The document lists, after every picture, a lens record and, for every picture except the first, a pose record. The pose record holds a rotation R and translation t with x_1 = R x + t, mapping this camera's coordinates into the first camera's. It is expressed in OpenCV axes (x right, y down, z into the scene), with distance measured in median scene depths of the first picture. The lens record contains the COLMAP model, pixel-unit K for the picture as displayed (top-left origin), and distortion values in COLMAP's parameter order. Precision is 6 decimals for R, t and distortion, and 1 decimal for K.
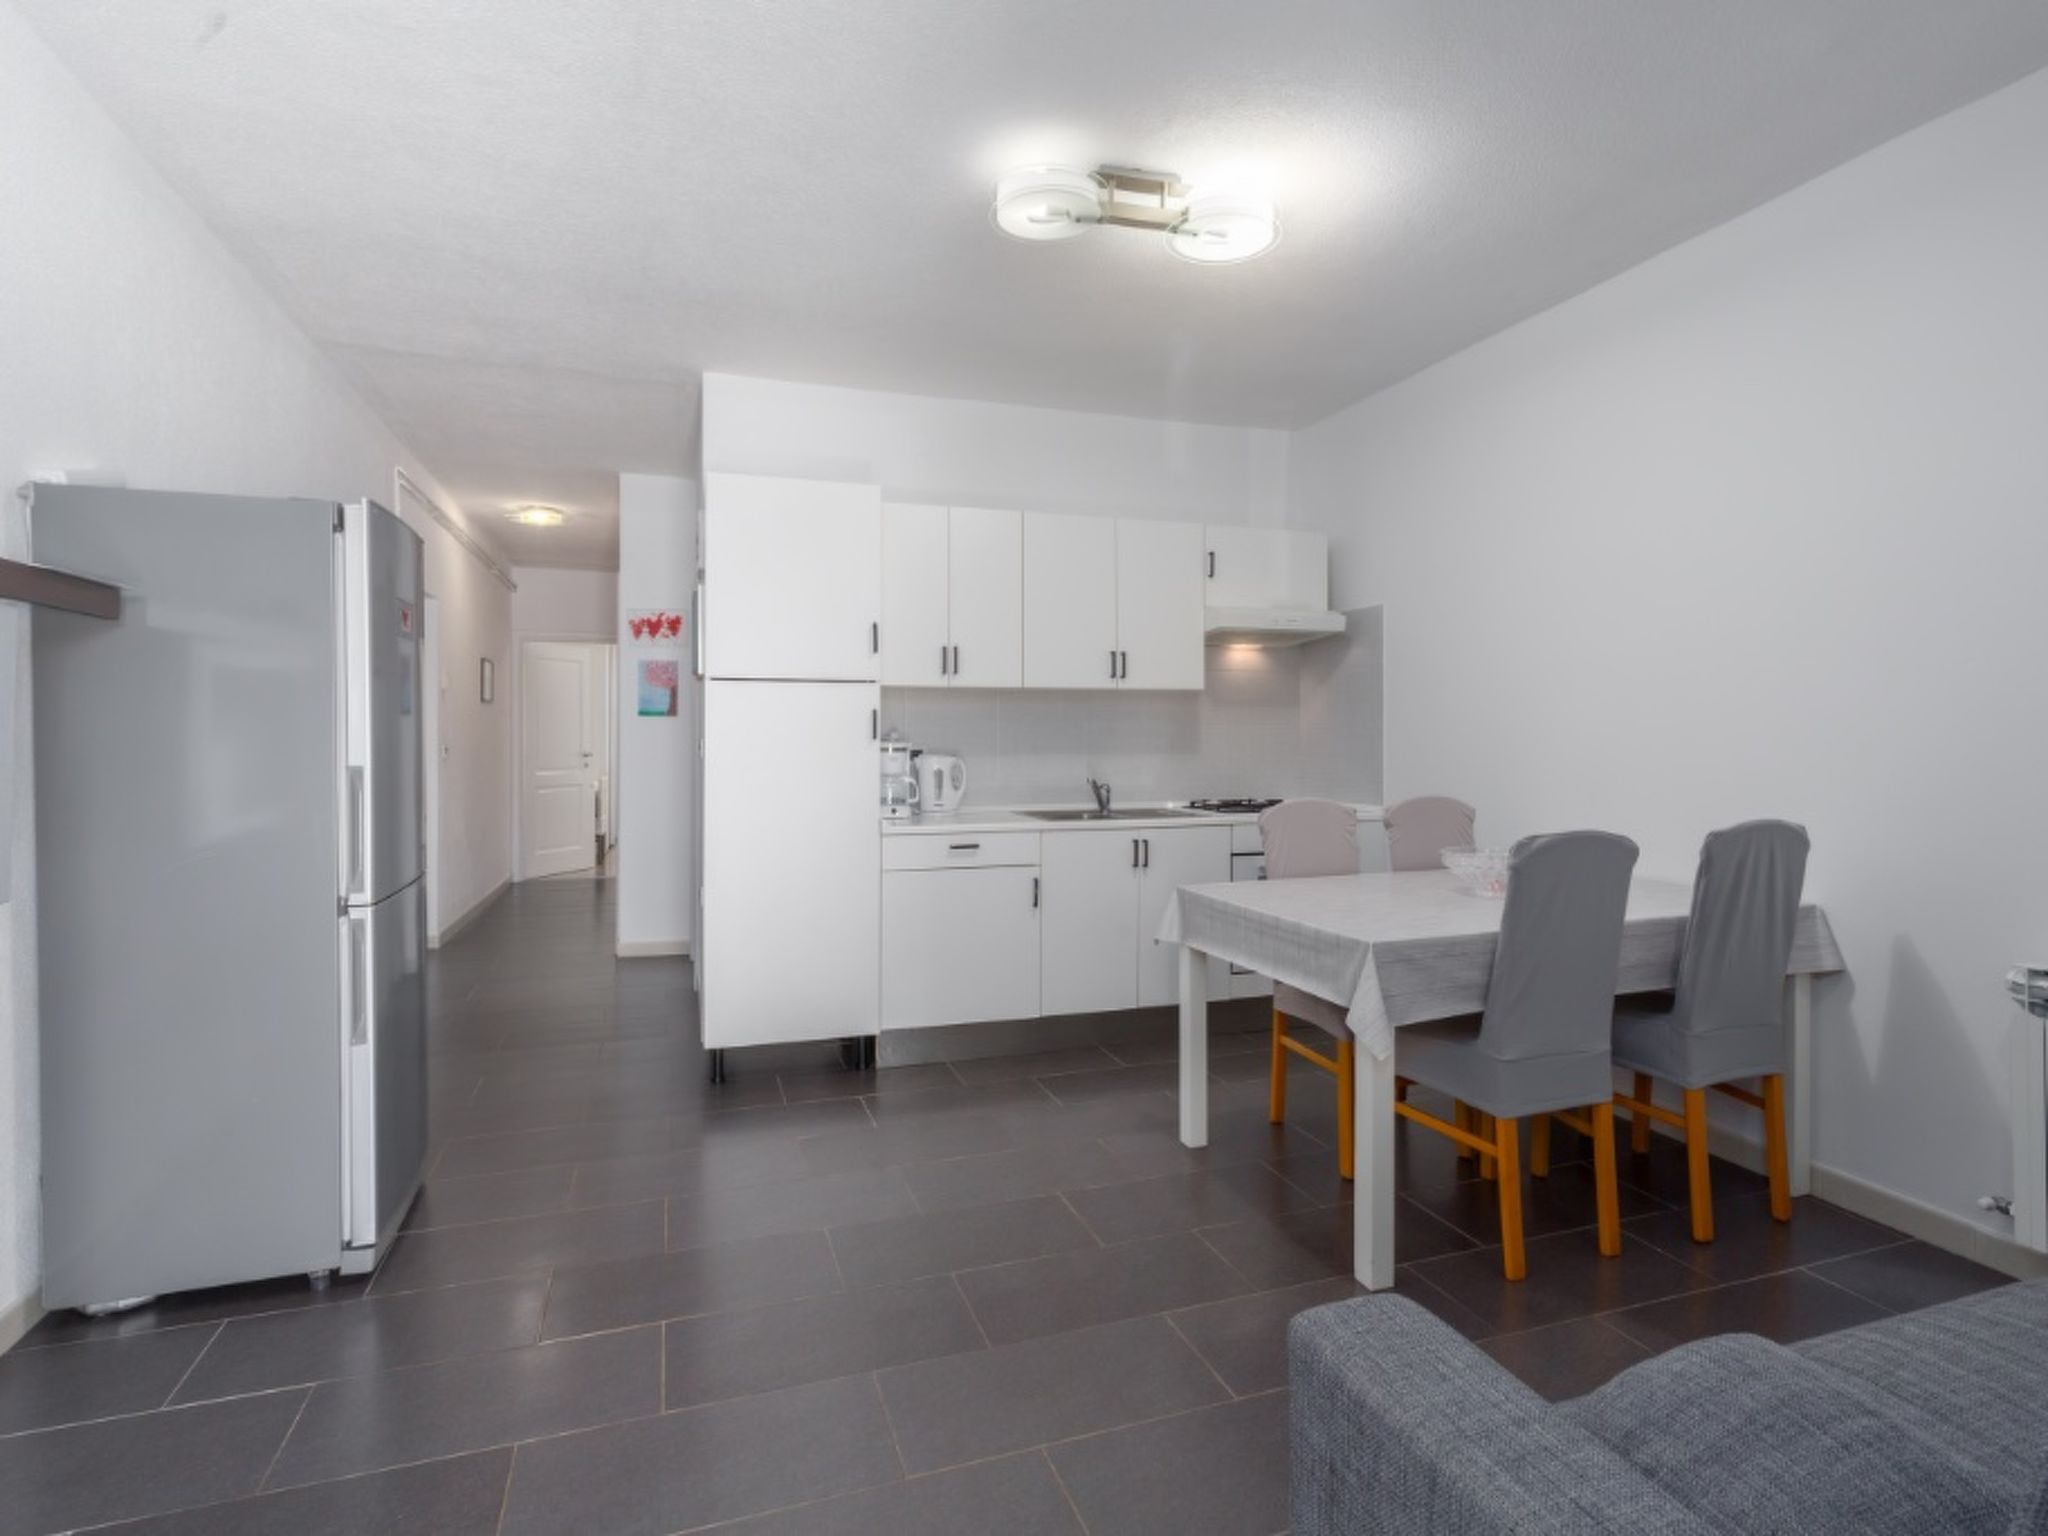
lens RADIAL K [[1060.7, 0, 1024.0], [0, 1060.7, 768.0], [0, 0, 1]] dist [-0.001528, -0.001031]
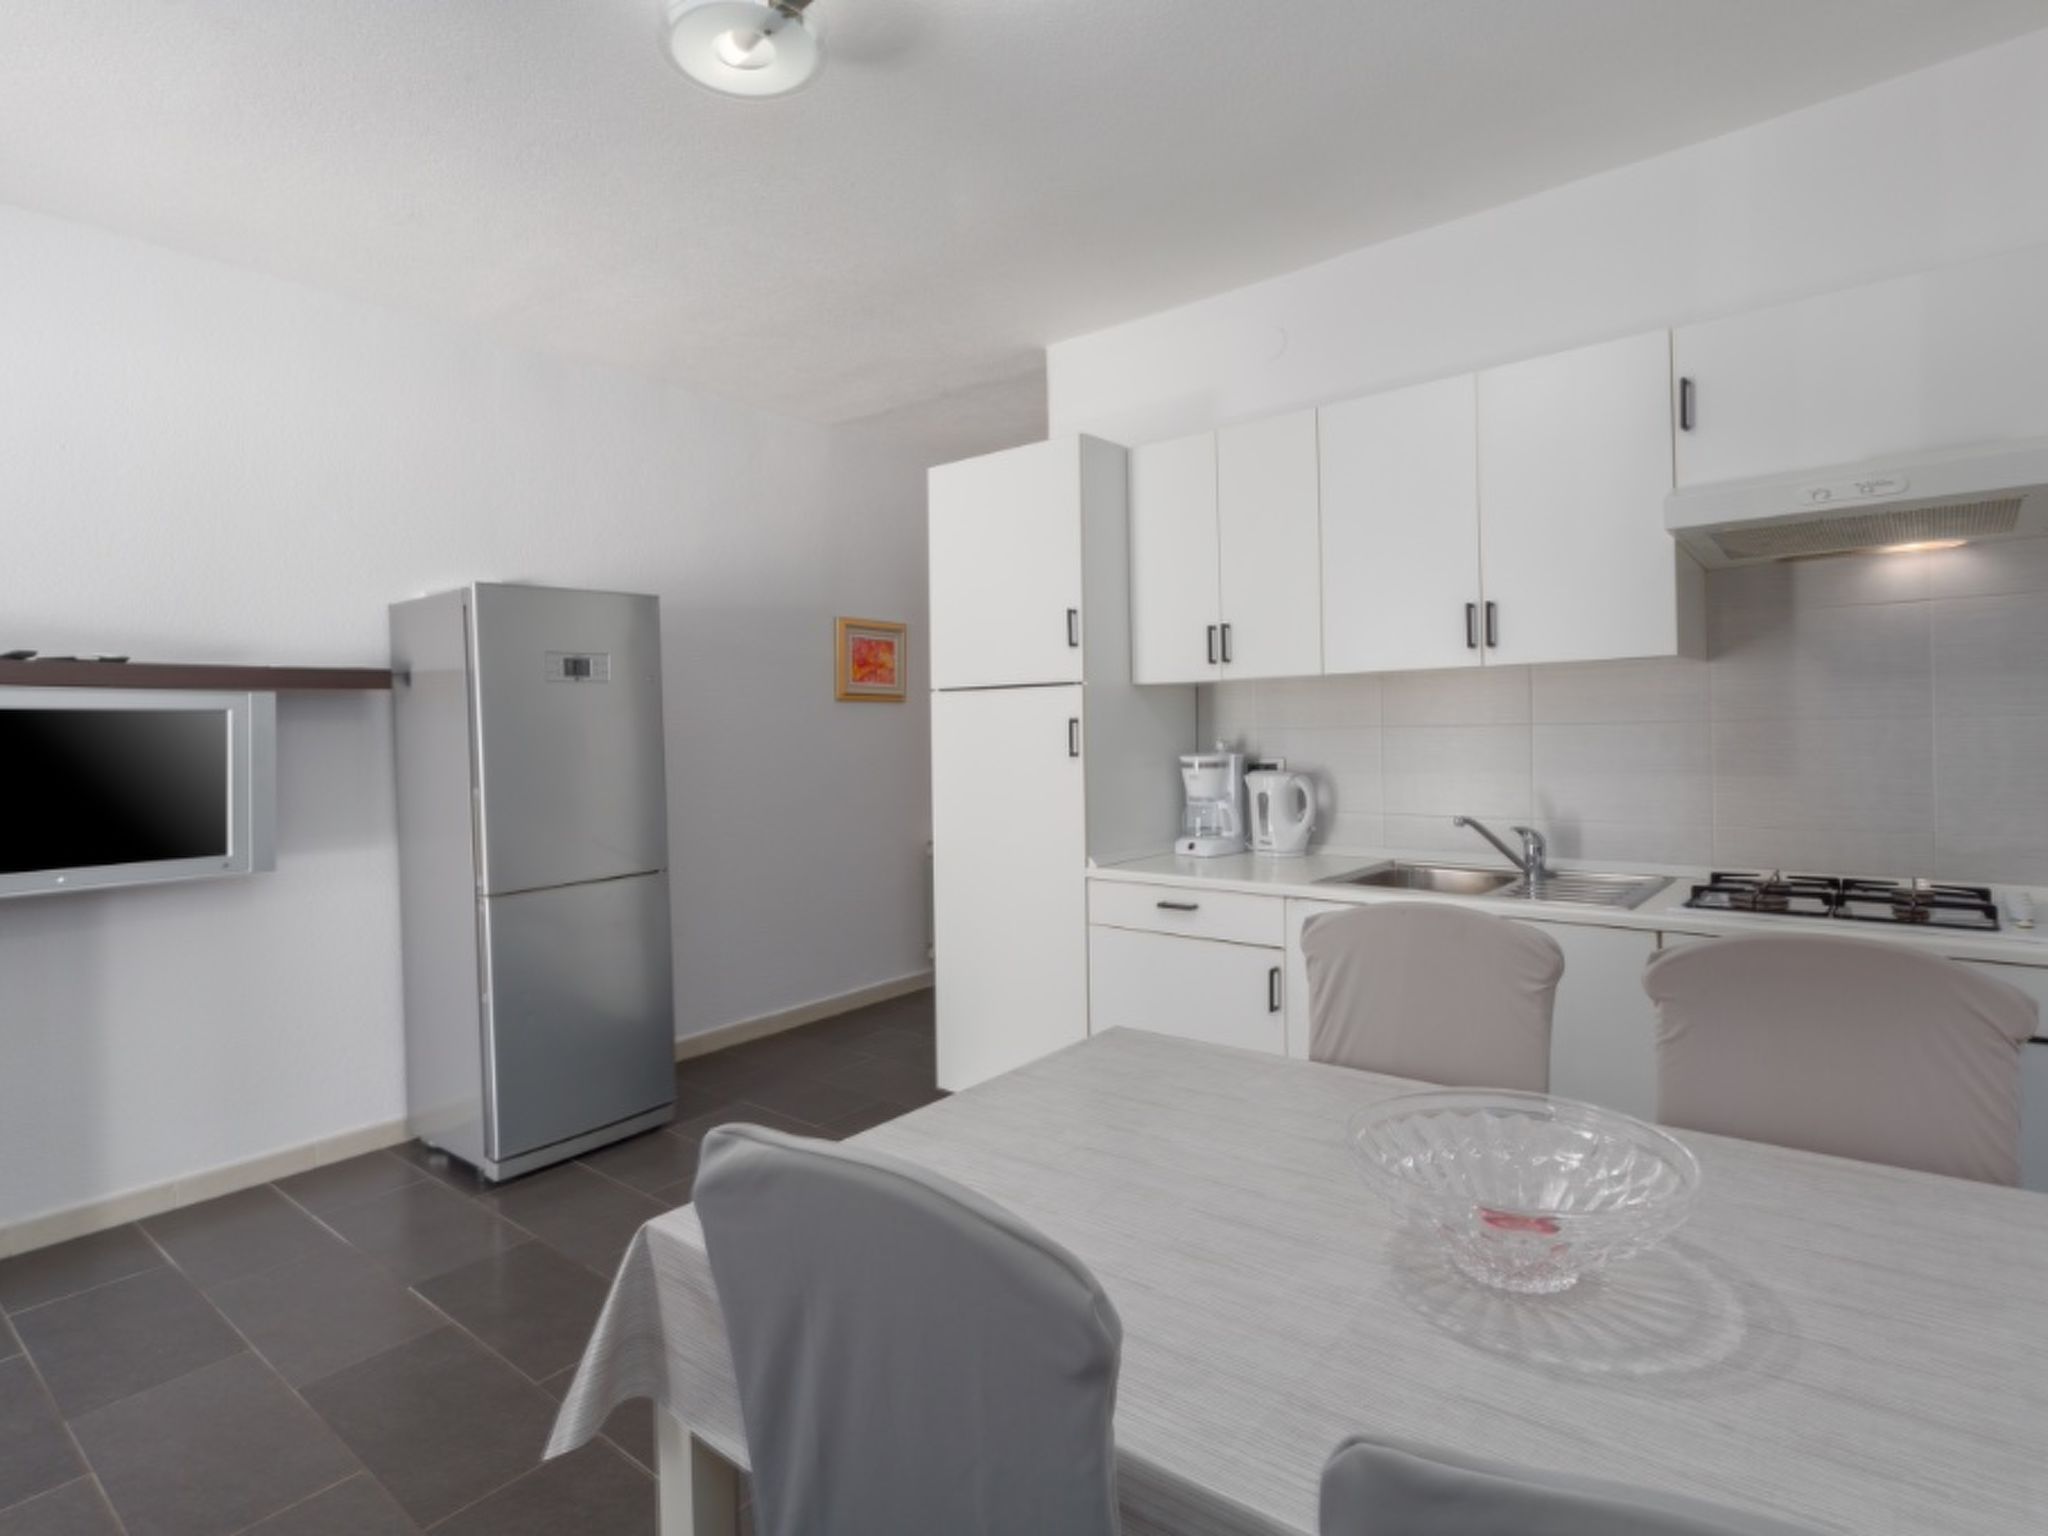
lens RADIAL K [[1060.7, 0, 1024.0], [0, 1060.7, 768.0], [0, 0, 1]] dist [-0.001528, -0.001031]
pose [[0.527871, 0.021077, -0.849063, 0.482524], [-0.002924, 0.999731, 0.022999, -0.034318], [0.849320, -0.009658, 0.527790, 0.521146]]
